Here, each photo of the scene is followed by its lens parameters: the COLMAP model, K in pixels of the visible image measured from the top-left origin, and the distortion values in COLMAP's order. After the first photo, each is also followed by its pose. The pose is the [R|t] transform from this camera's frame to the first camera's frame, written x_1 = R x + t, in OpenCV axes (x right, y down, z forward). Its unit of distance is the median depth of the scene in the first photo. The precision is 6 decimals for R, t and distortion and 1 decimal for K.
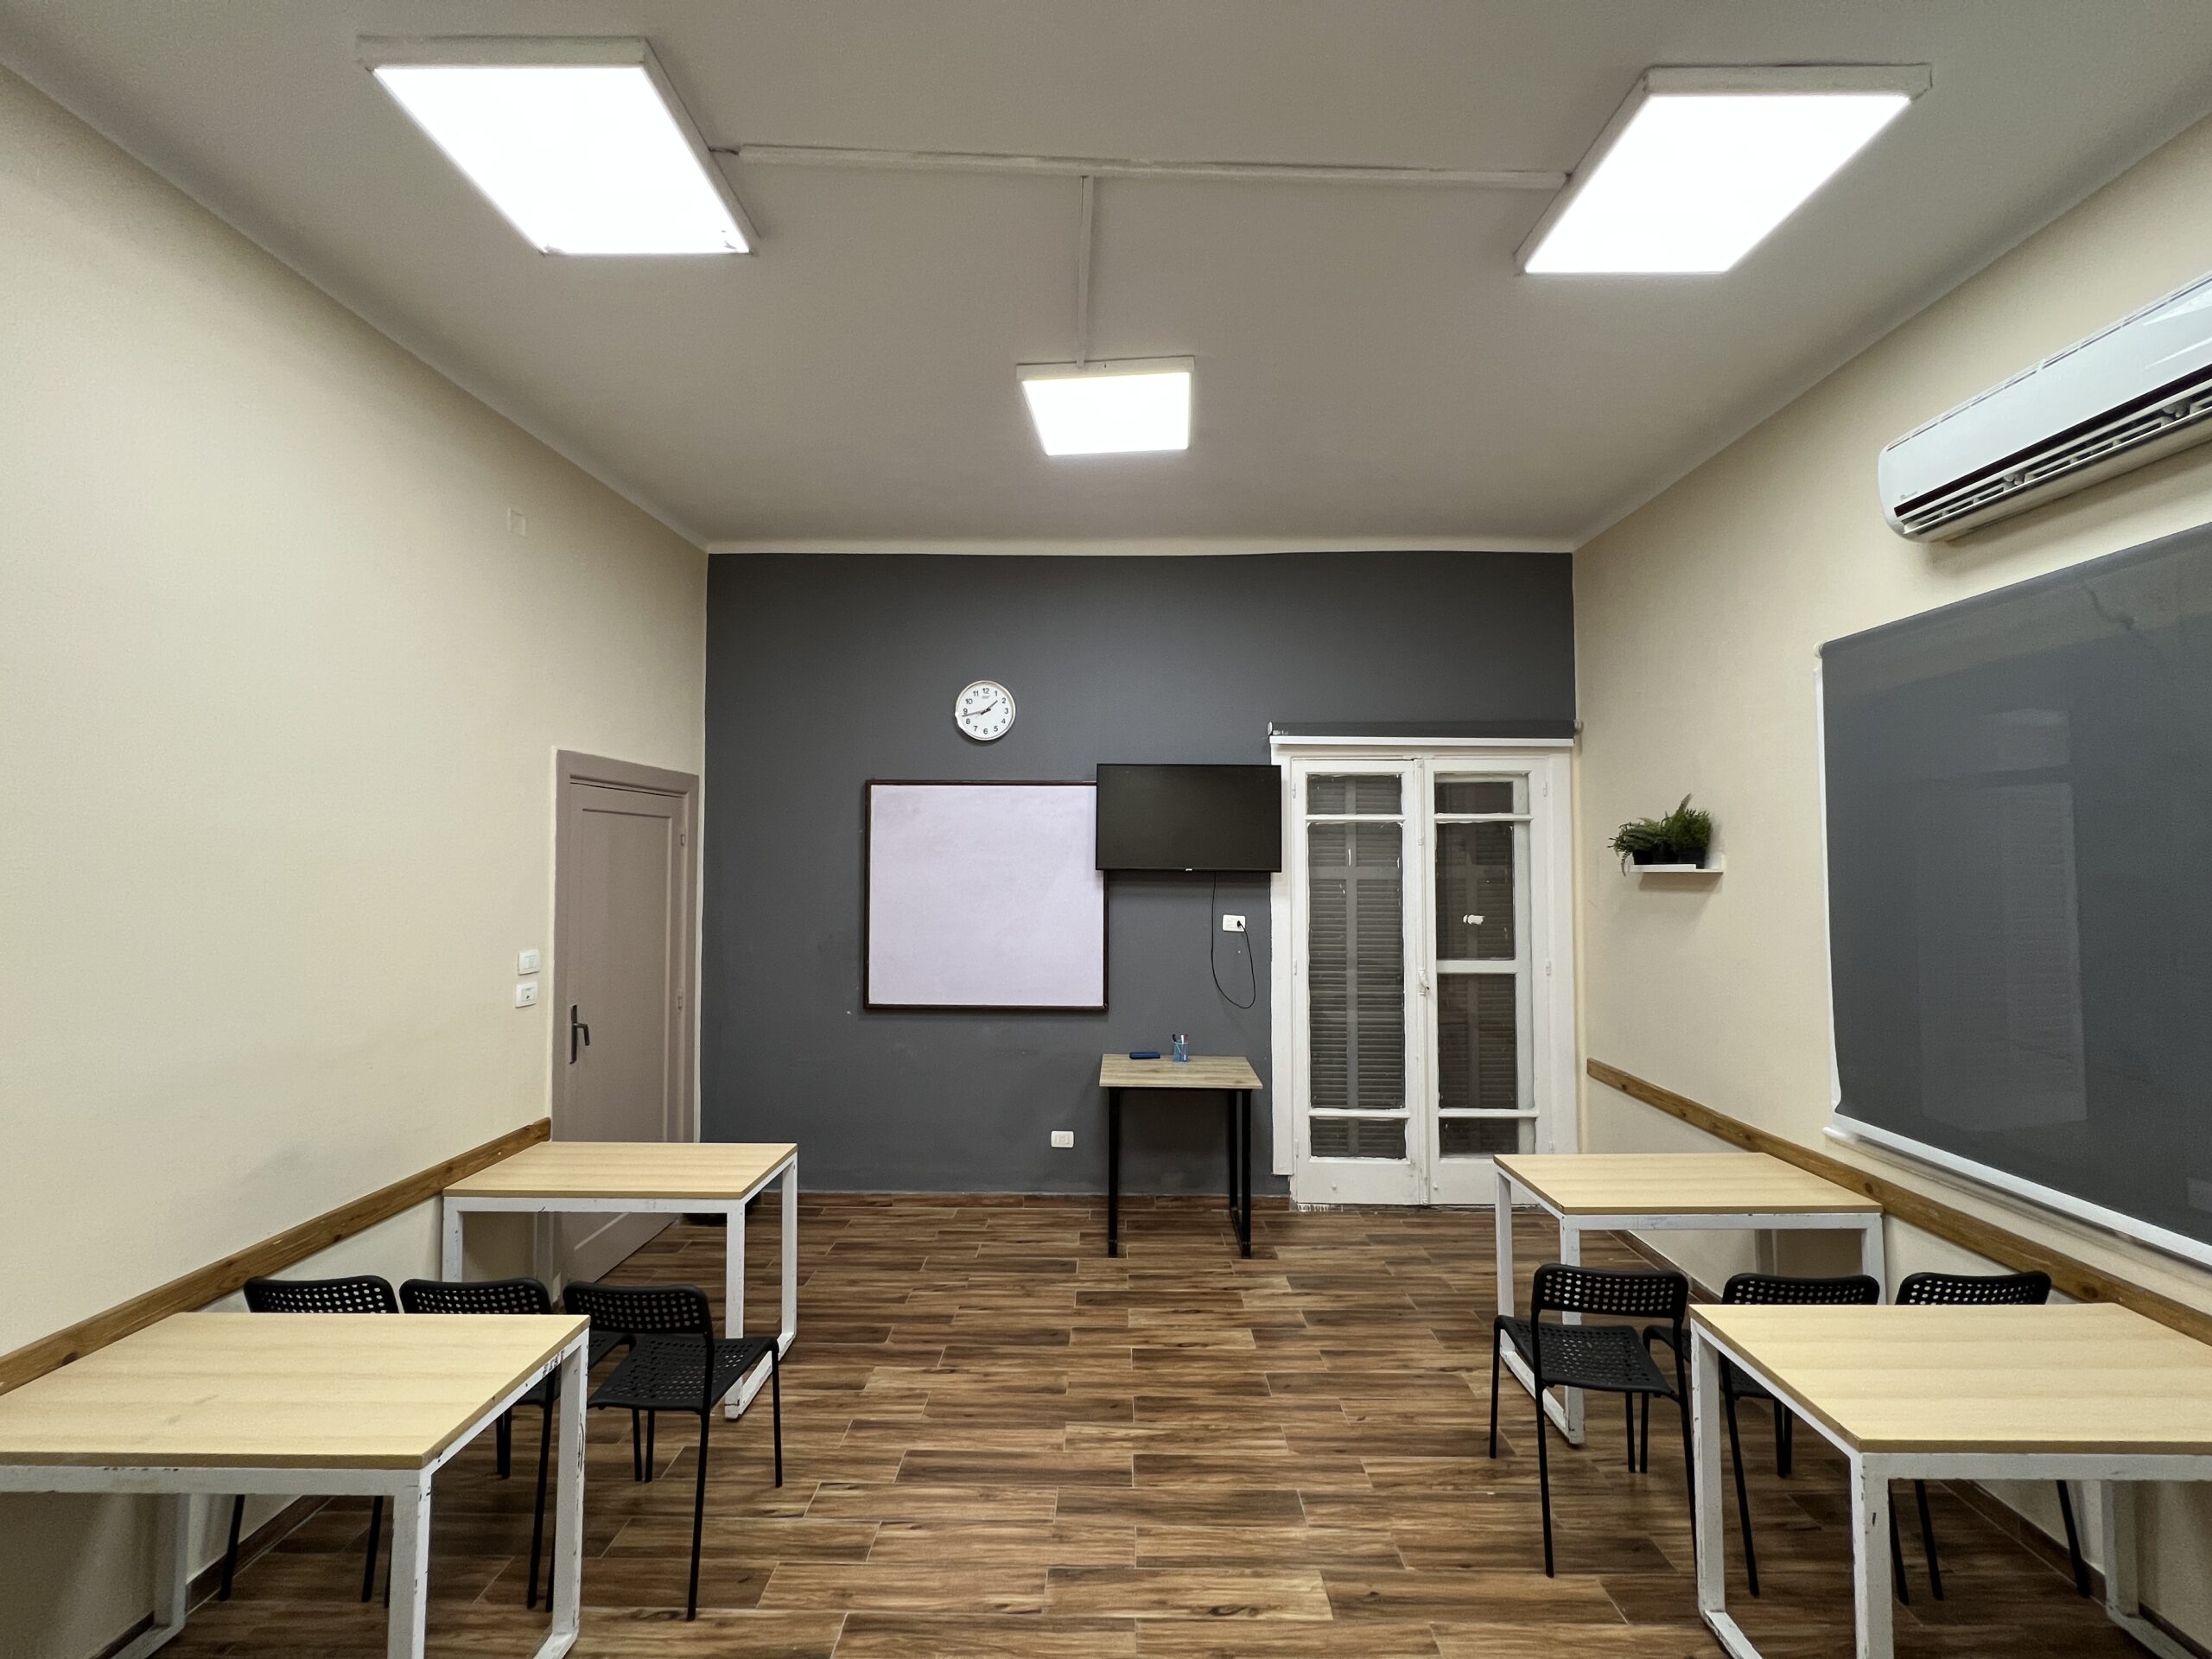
lens RADIAL K [[881.2, 0, 1108.5], [0, 881.2, 825.5], [0, 0, 1]] dist [-0.003561, -0.000051]
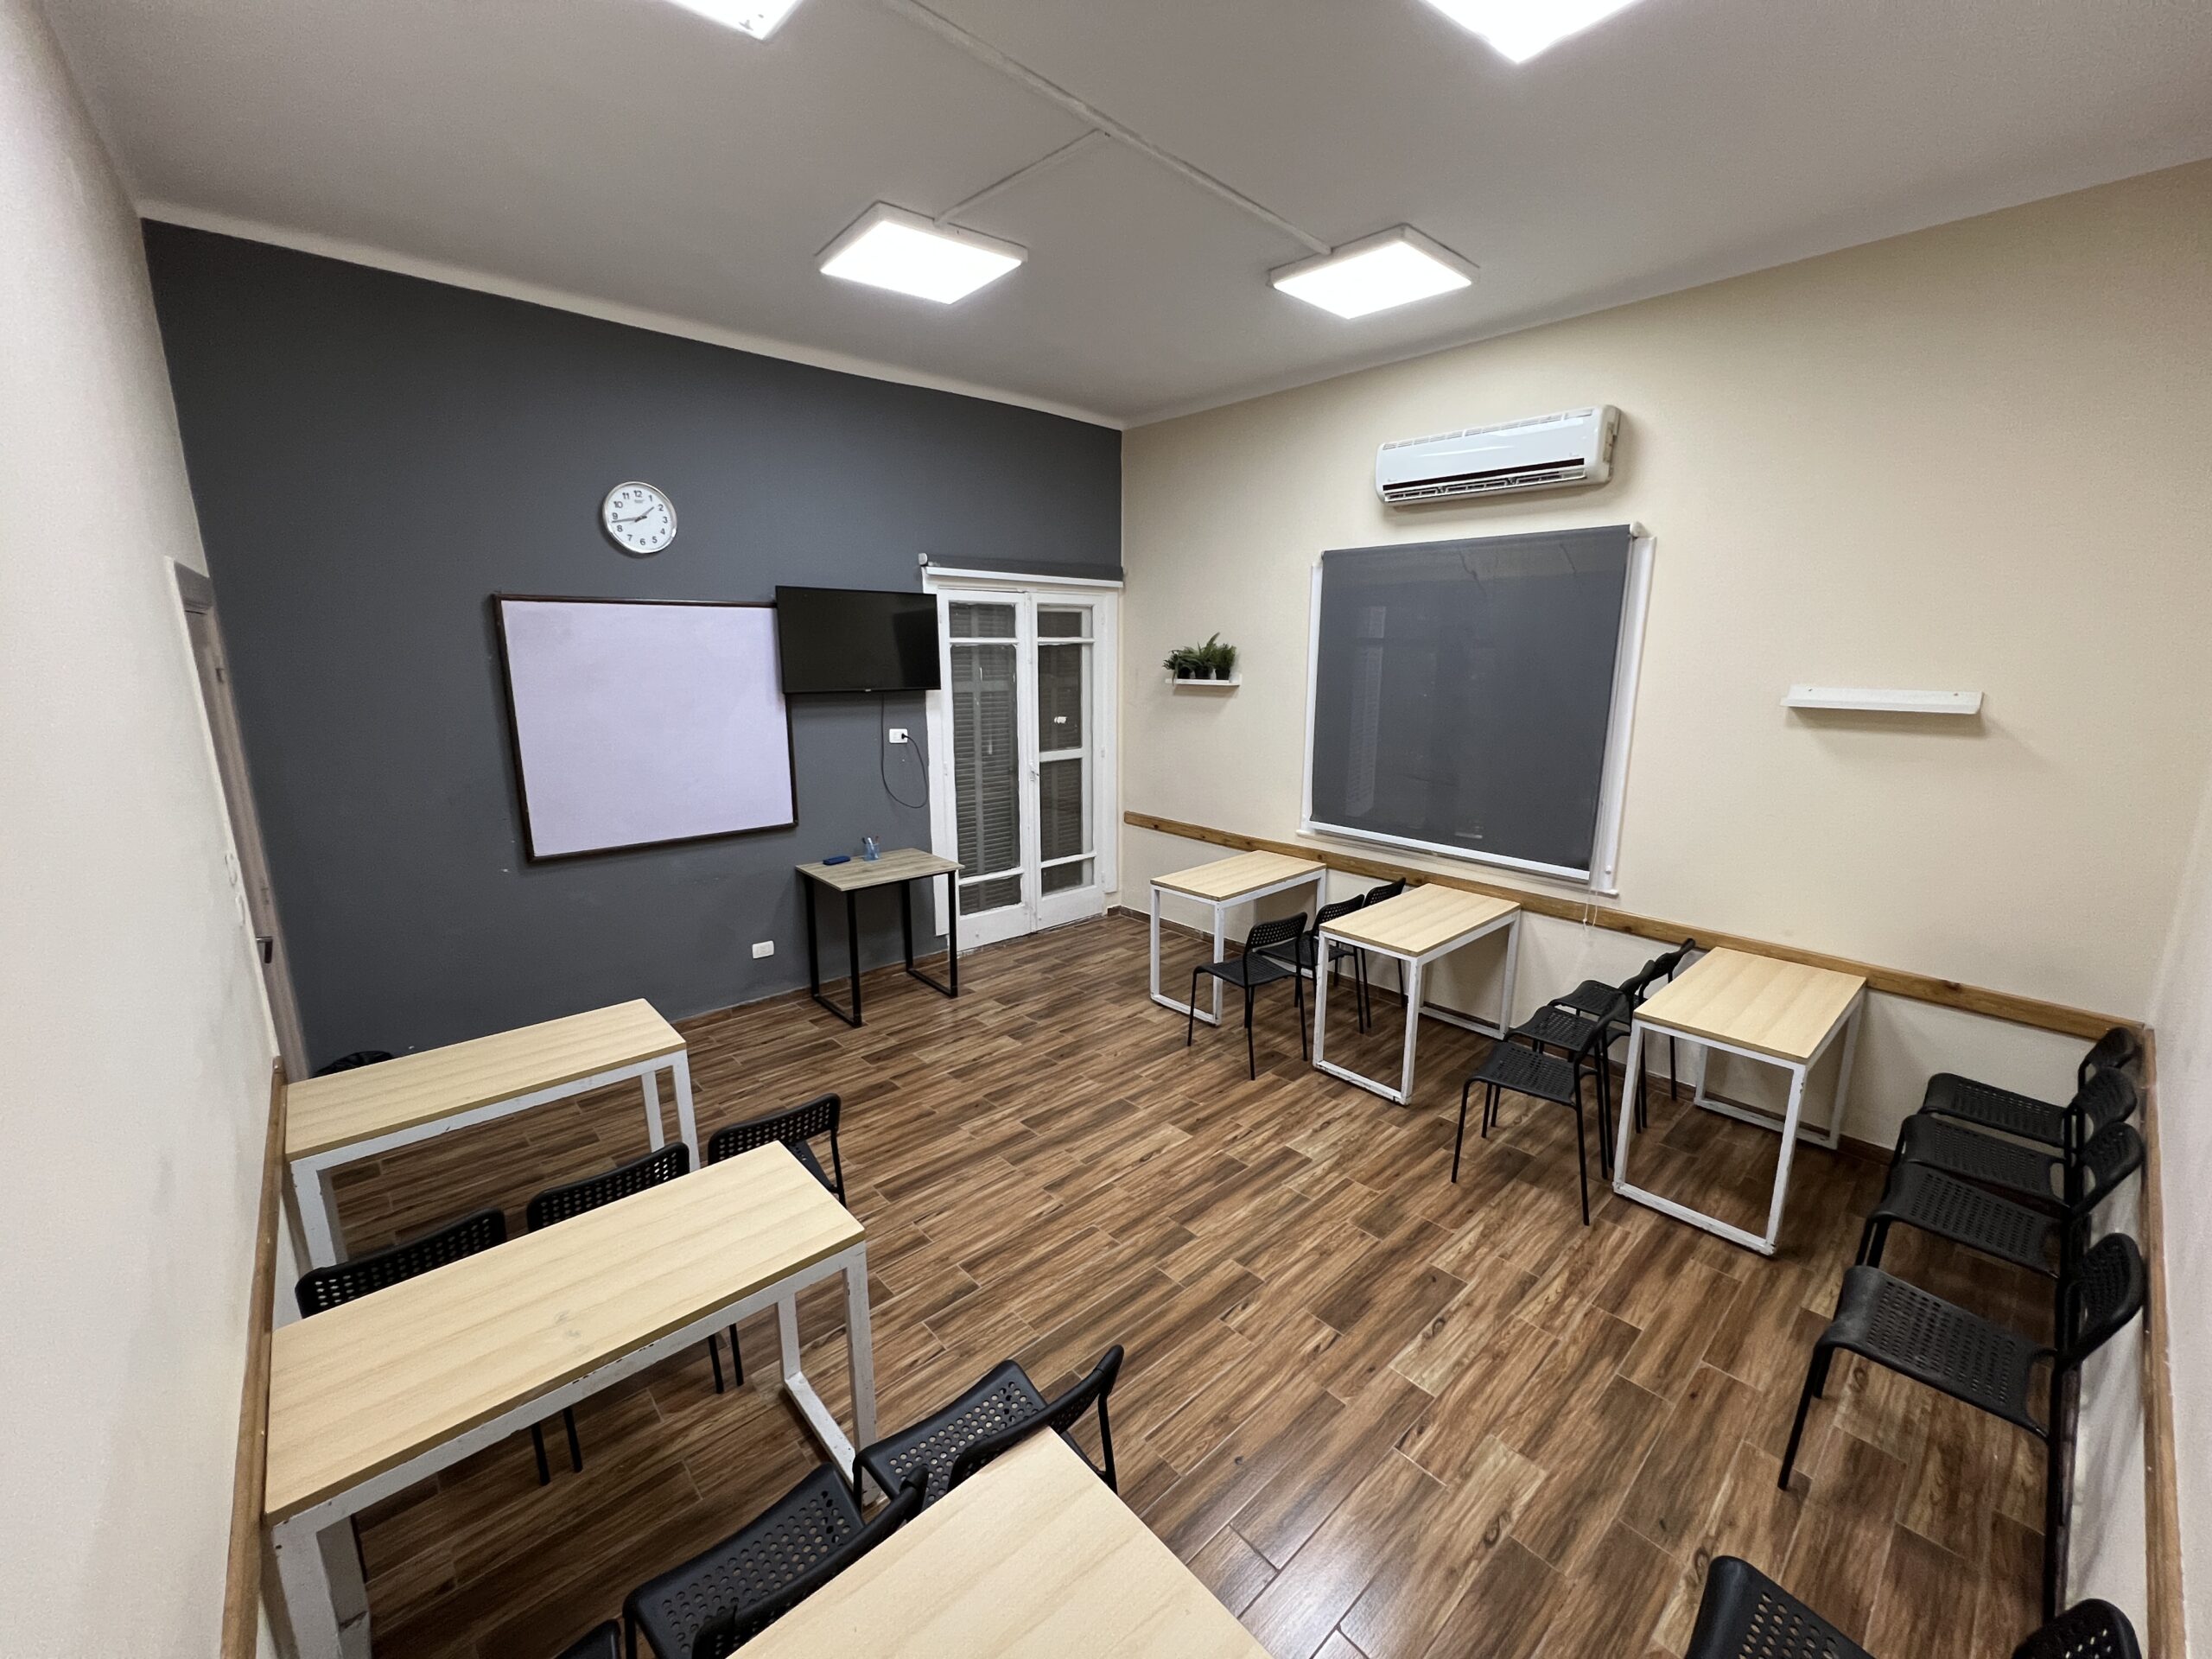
lens RADIAL K [[877.4, 0, 1107.6], [0, 877.4, 823.8], [0, 0, 1]] dist [-0.002839, 0.000014]
pose [[0.732301, -0.139191, 0.666604, -0.567975], [-0.028637, 0.971727, 0.234362, -0.068016], [-0.680379, -0.190713, 0.707611, -0.006200]]
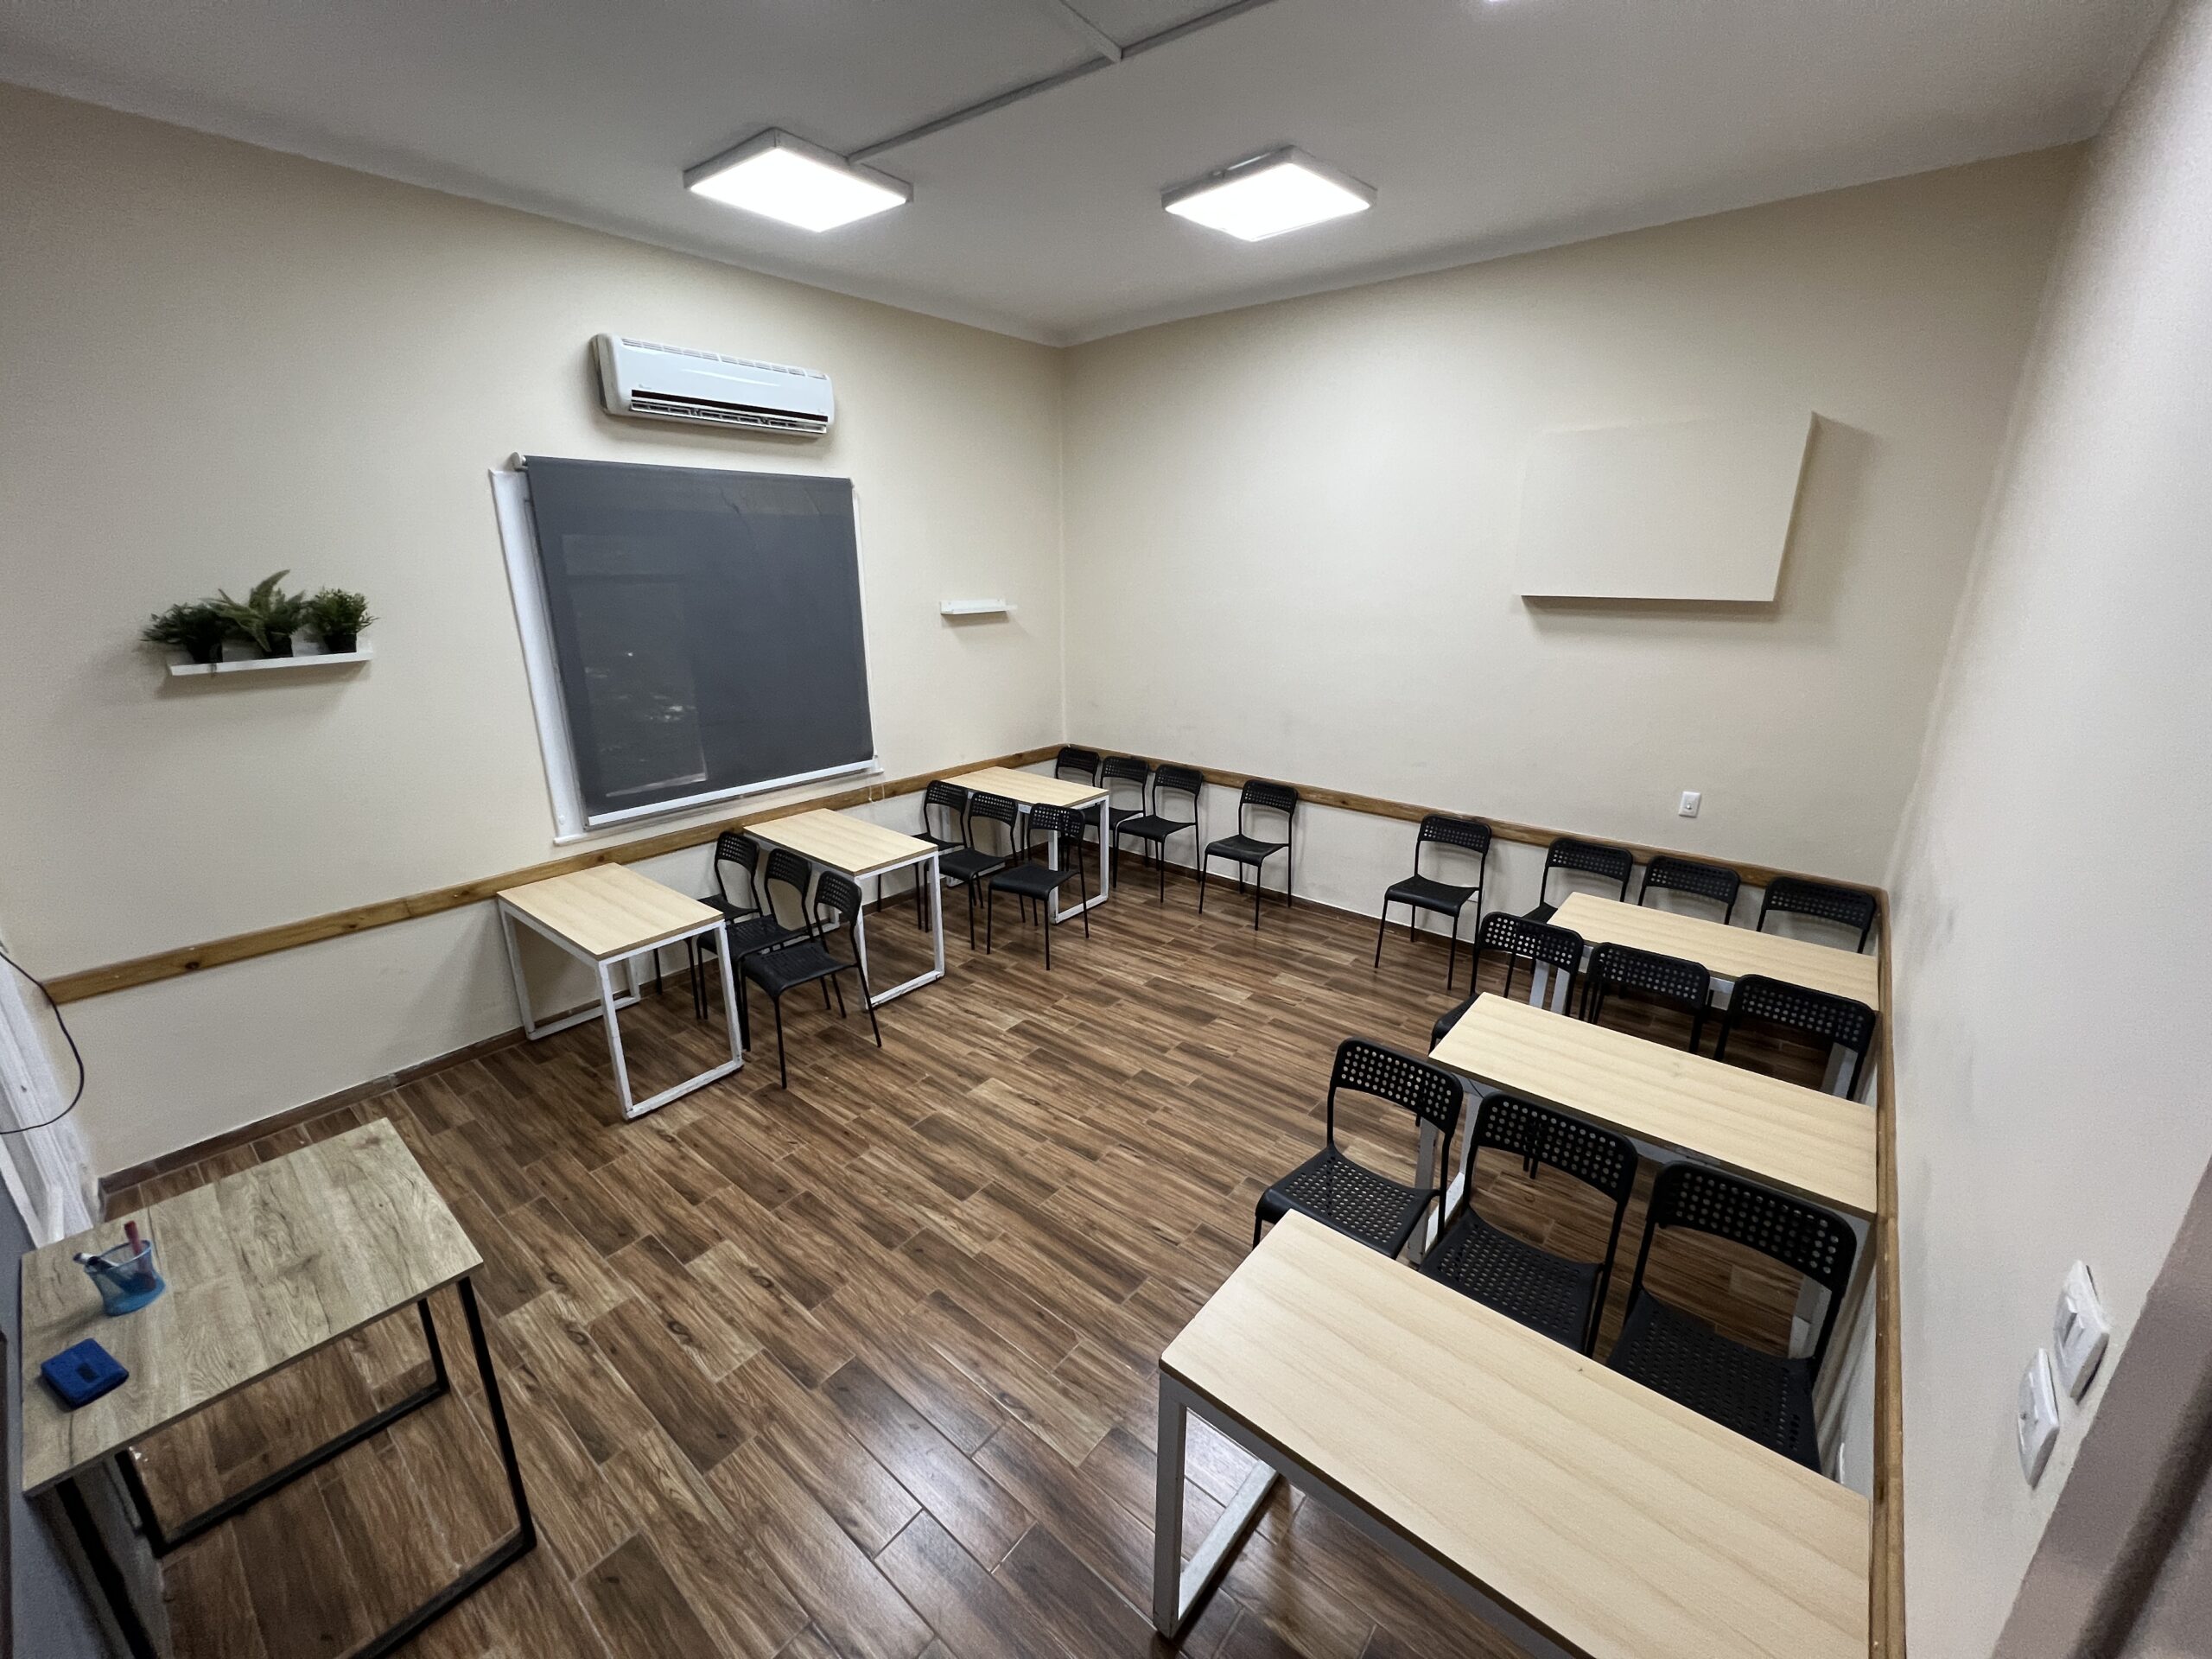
lens RADIAL K [[881.2, 0, 1096.4], [0, 881.2, 820.4], [0, 0, 1]] dist [-0.003561, -0.000051]
pose [[-0.775739, -0.178169, 0.605380, -0.534935], [-0.022178, 0.966420, 0.256008, -0.039152], [-0.630664, 0.185170, -0.753641, 1.259618]]
